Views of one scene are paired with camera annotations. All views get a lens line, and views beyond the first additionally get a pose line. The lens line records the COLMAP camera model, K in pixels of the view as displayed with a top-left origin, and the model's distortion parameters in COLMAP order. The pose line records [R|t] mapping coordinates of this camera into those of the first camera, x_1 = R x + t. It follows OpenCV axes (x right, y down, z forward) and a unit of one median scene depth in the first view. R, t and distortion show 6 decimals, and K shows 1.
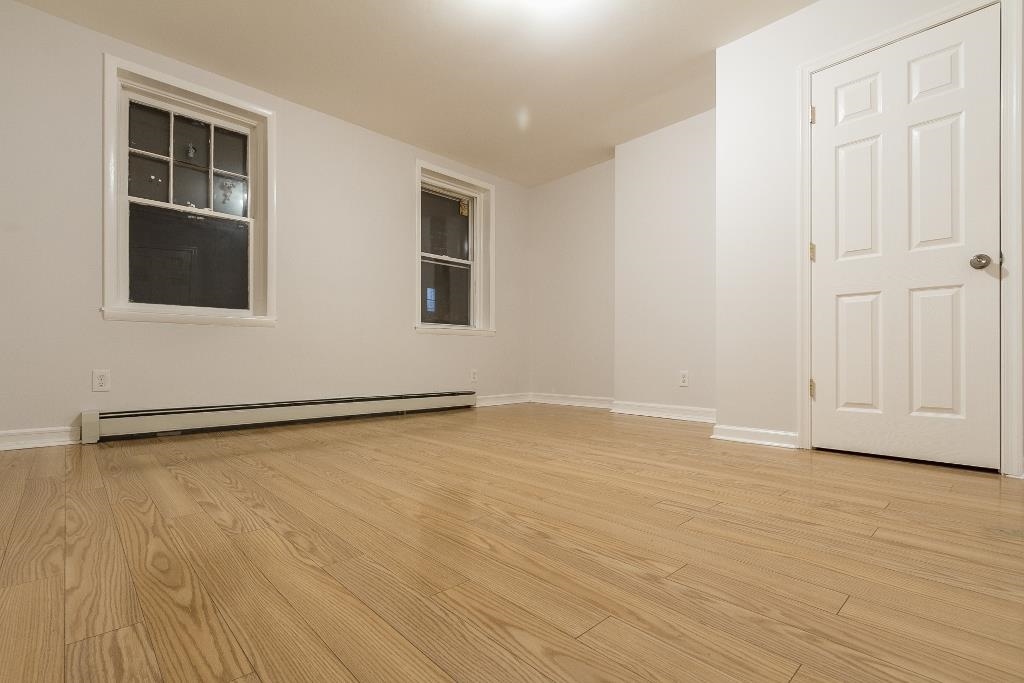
lens RADIAL K [[473.5, 0, 510.2], [0, 473.5, 355.5], [0, 0, 1]] dist [0.000261, -0.000024]
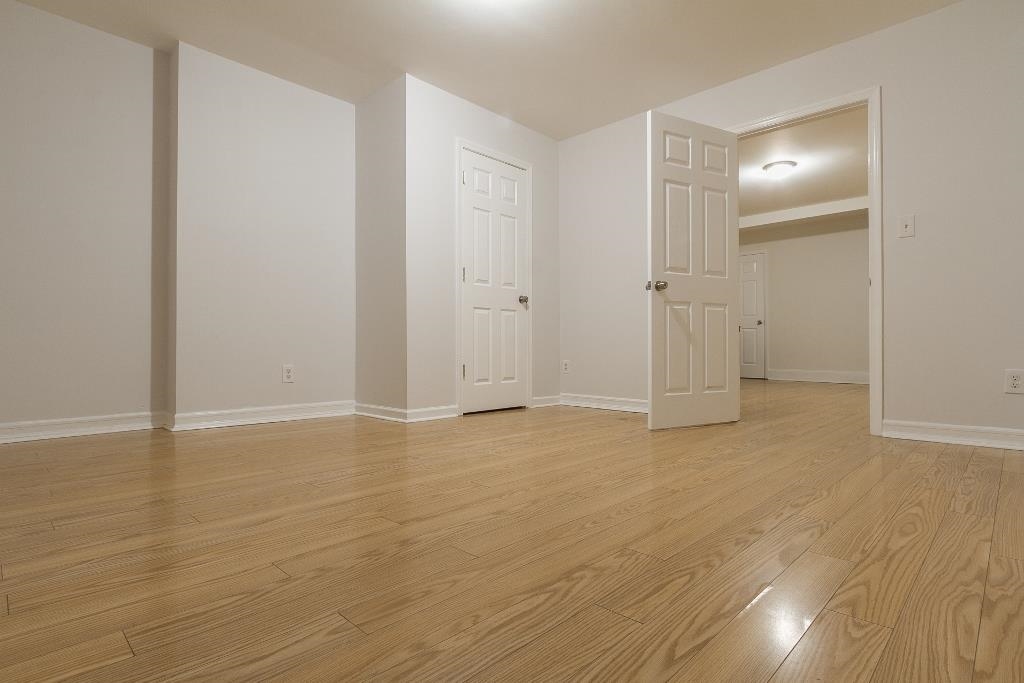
lens RADIAL K [[512.2, 0, 512.0], [0, 512.2, 341.5], [0, 0, 1]] dist [-0.001094, -0.000250]
pose [[-0.036805, 0.012646, 0.999242, -1.472943], [-0.004999, 0.999905, -0.012838, -0.000859], [-0.999310, -0.005468, -0.036738, 1.517860]]
